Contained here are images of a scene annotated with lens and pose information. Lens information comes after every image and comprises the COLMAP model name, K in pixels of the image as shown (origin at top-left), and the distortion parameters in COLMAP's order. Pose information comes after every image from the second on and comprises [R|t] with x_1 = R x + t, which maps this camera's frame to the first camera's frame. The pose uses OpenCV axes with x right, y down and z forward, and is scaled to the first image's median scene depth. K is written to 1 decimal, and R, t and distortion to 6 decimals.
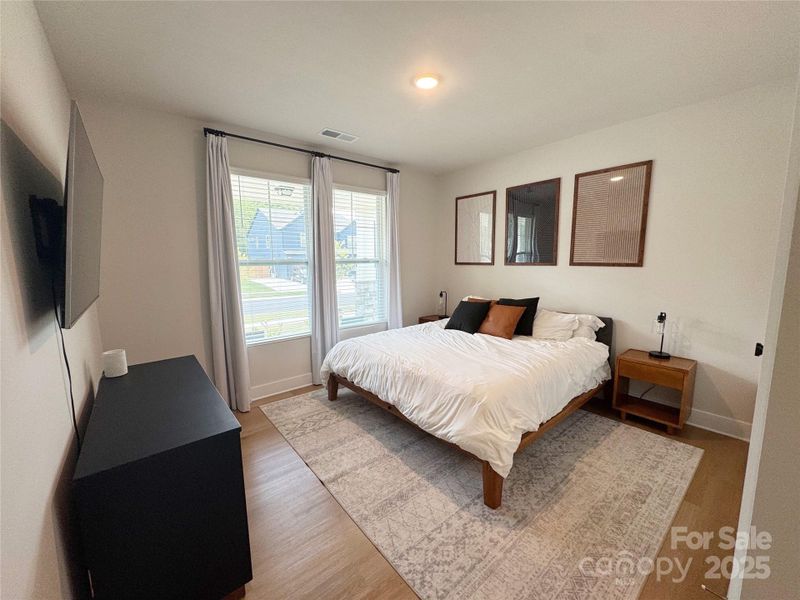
lens RADIAL K [[319.9, 0, 400.0], [0, 319.9, 300.0], [0, 0, 1]] dist [0.000679, 0.000829]
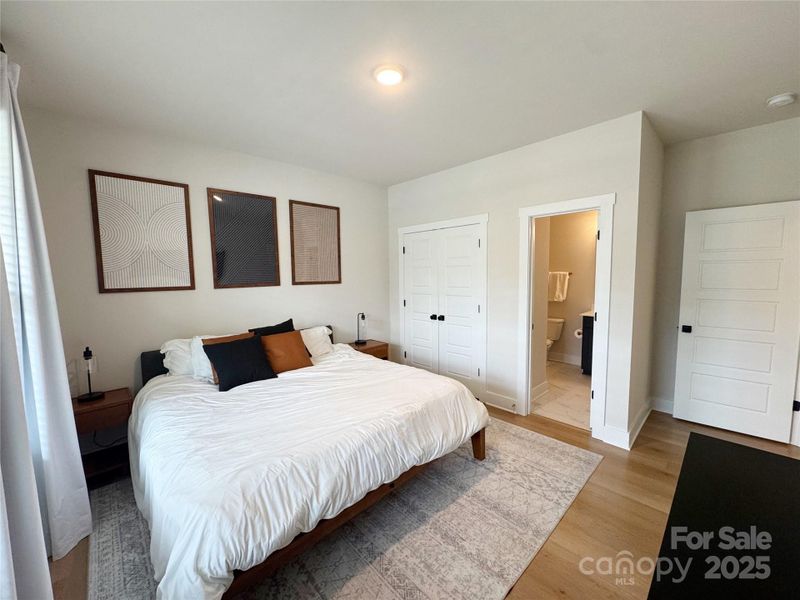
lens RADIAL K [[319.9, 0, 400.2], [0, 319.9, 300.8], [0, 0, 1]] dist [0.000679, 0.000829]
pose [[-0.071448, -0.079231, 0.994293, -0.649462], [0.143721, 0.985620, 0.088868, -0.119957], [-0.987036, 0.149250, -0.059033, 0.873599]]
